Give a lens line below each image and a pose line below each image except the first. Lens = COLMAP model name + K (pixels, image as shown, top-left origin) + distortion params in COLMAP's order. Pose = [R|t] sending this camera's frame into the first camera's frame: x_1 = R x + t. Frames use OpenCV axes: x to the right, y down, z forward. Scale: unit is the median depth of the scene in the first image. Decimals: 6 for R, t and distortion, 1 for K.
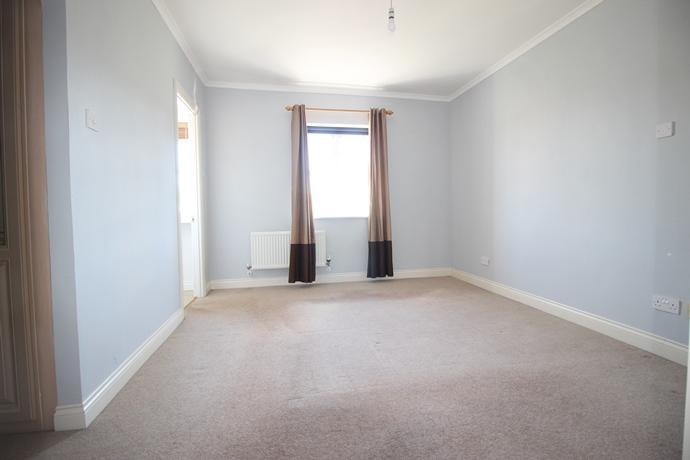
lens RADIAL K [[320.1, 0, 343.7], [0, 320.1, 225.5], [0, 0, 1]] dist [-0.005647, -0.000282]
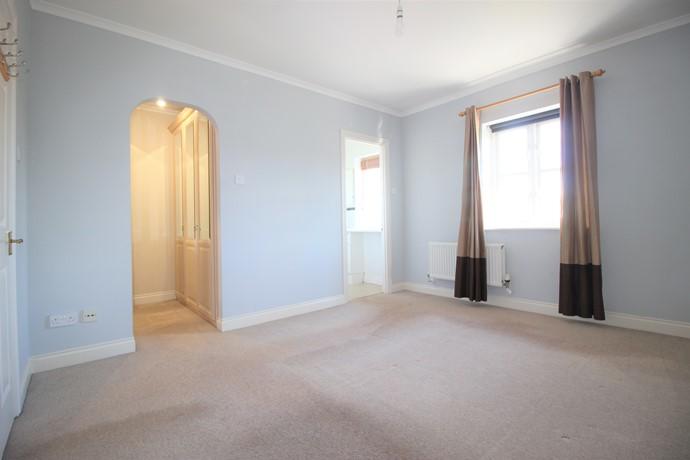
lens RADIAL K [[320.1, 0, 344.4], [0, 320.1, 228.4], [0, 0, 1]] dist [-0.005647, -0.000282]
pose [[0.496122, 0.011866, -0.868171, 0.476826], [-0.024124, 0.999709, -0.000122, -0.016771], [0.867917, 0.021004, 0.496264, 0.224812]]
